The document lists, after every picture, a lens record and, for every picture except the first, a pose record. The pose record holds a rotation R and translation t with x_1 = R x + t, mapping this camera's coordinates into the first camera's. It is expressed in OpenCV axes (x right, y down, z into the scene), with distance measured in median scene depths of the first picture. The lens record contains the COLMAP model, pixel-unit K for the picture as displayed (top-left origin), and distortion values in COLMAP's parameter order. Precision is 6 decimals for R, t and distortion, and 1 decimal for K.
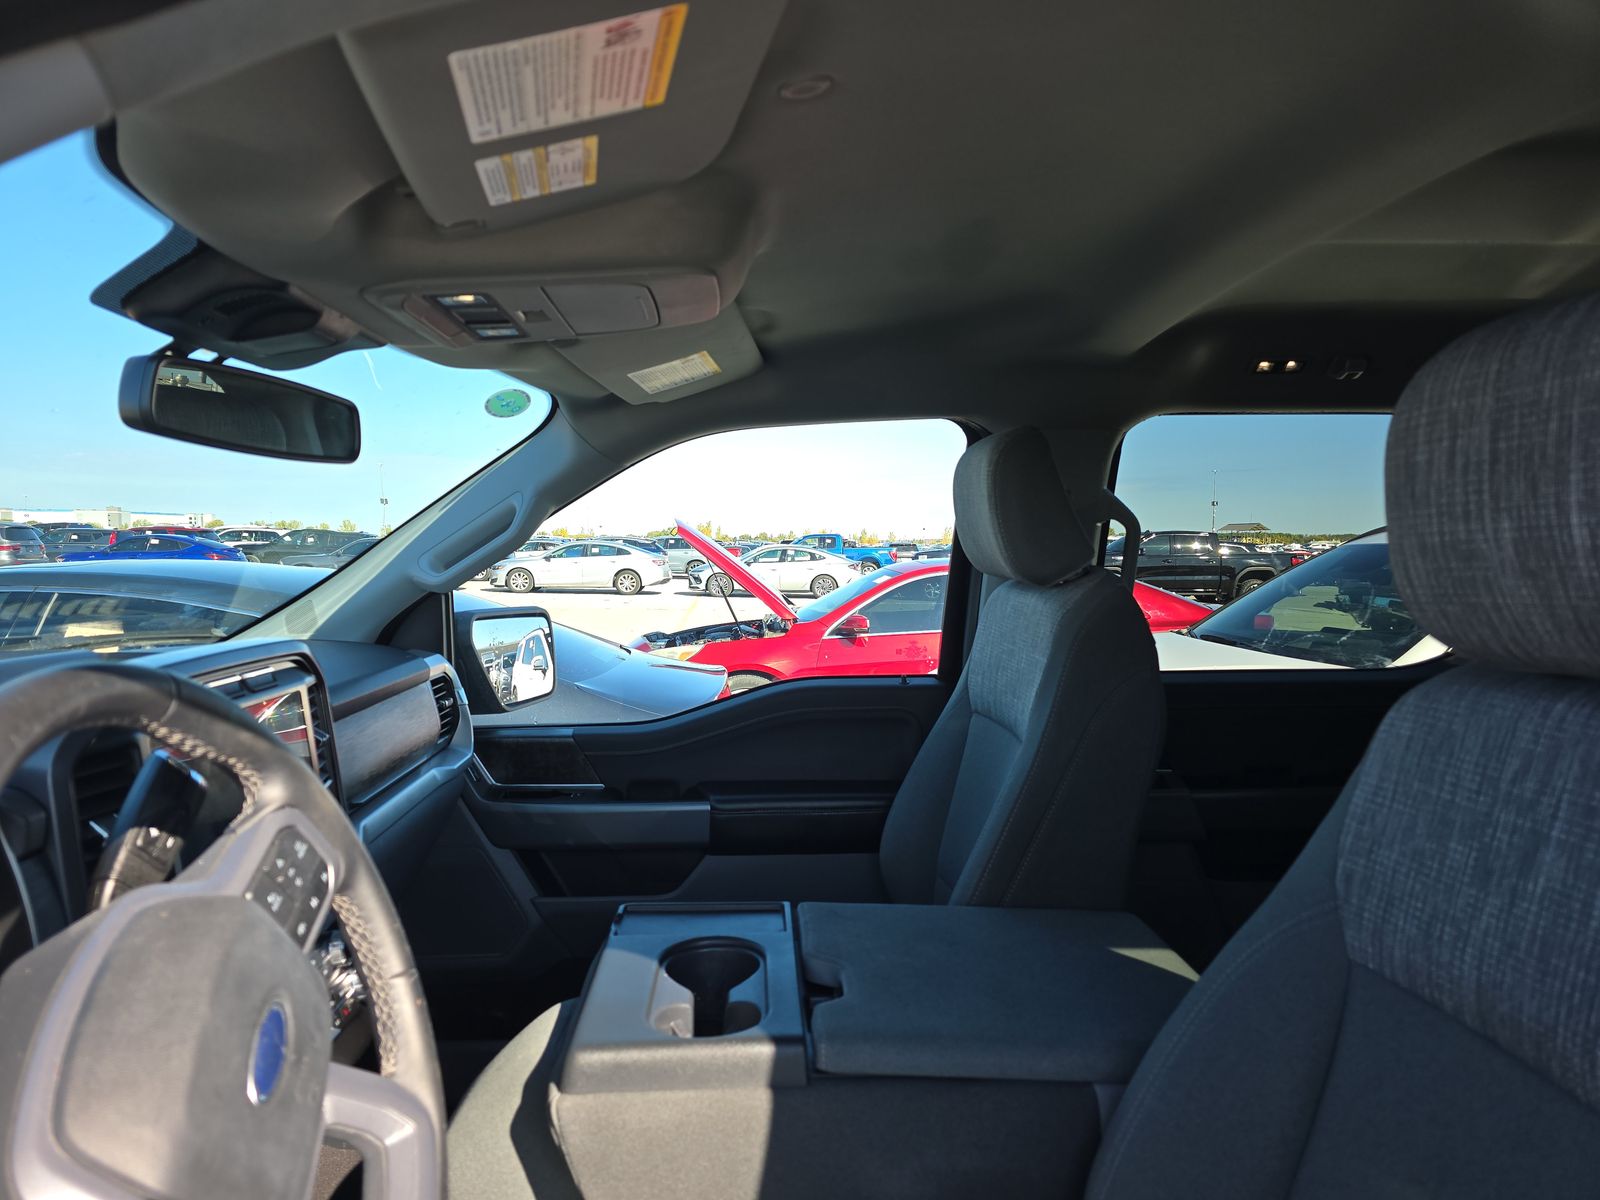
lens RADIAL K [[961.0, 0, 800.0], [0, 961.0, 600.0], [0, 0, 1]] dist [-0.001236, -0.002207]
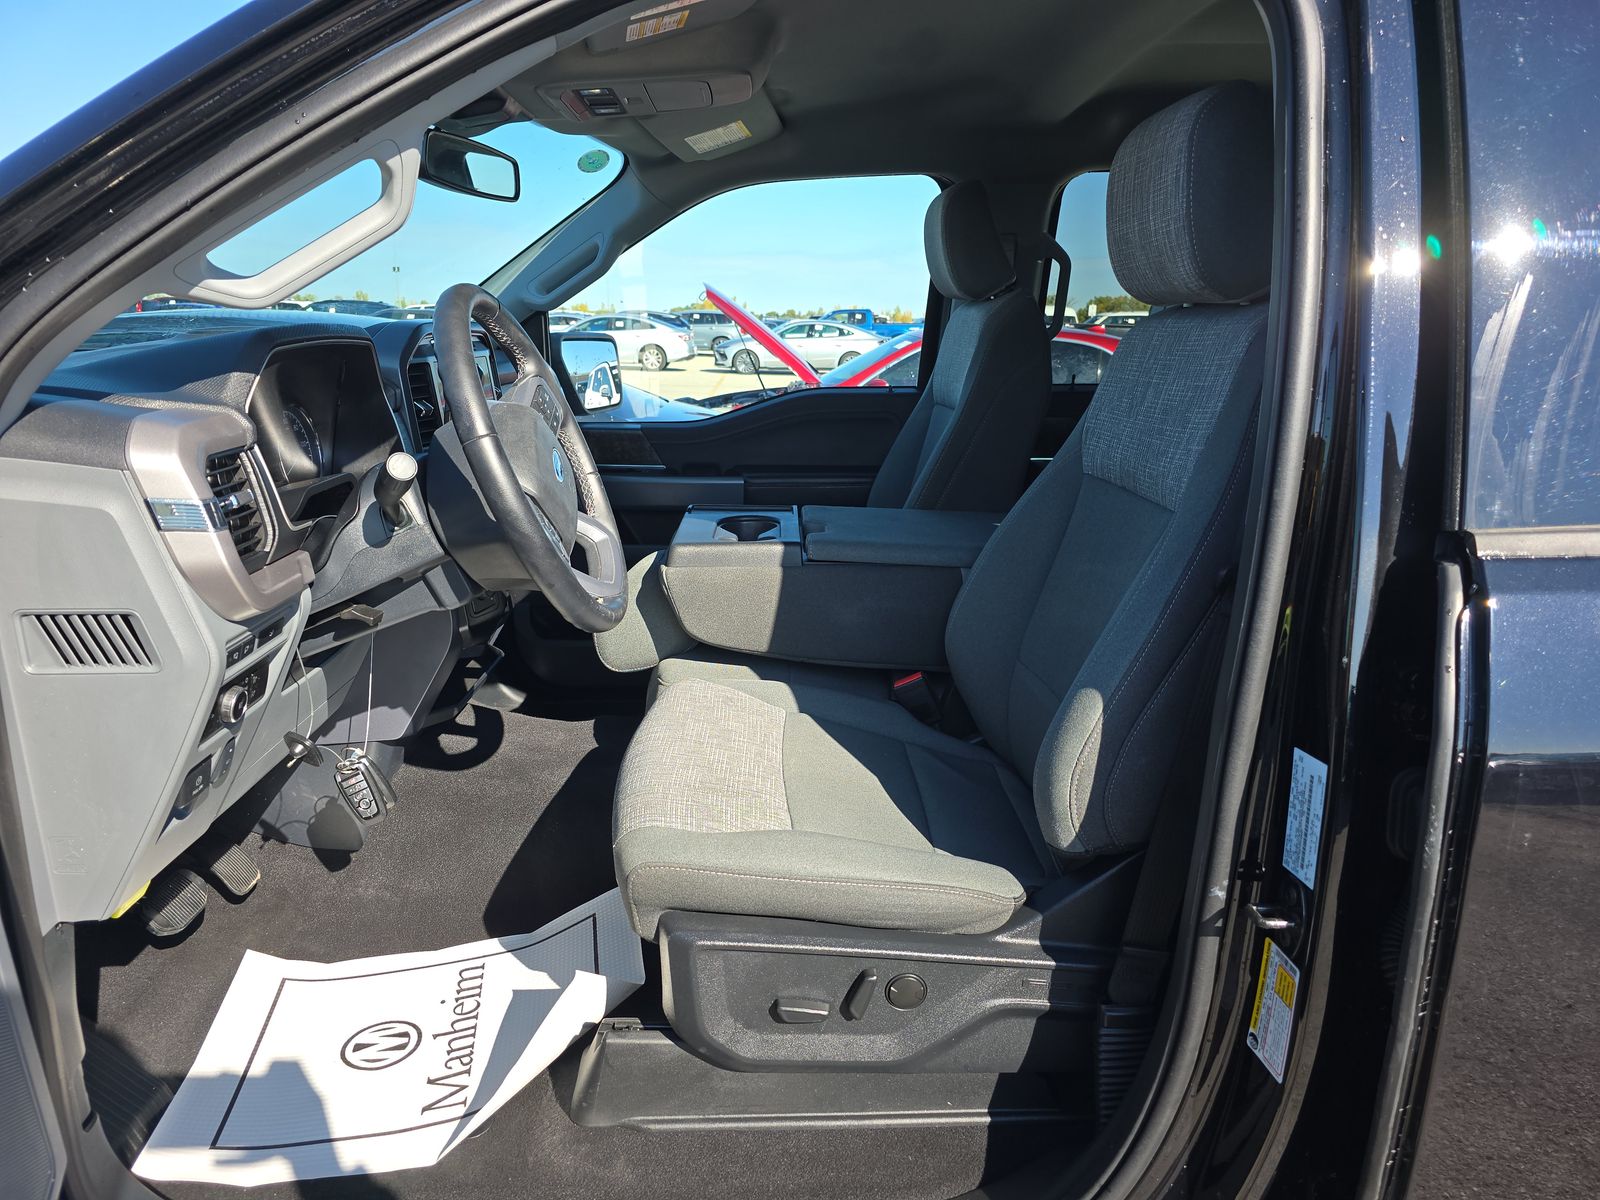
lens RADIAL K [[961.0, 0, 800.0], [0, 961.0, 600.0], [0, 0, 1]] dist [-0.001236, -0.002207]
pose [[0.999570, 0.012089, -0.026729, 0.028269], [-0.005823, 0.974776, 0.223110, 0.087783], [0.028752, -0.222858, 0.974427, -0.416420]]
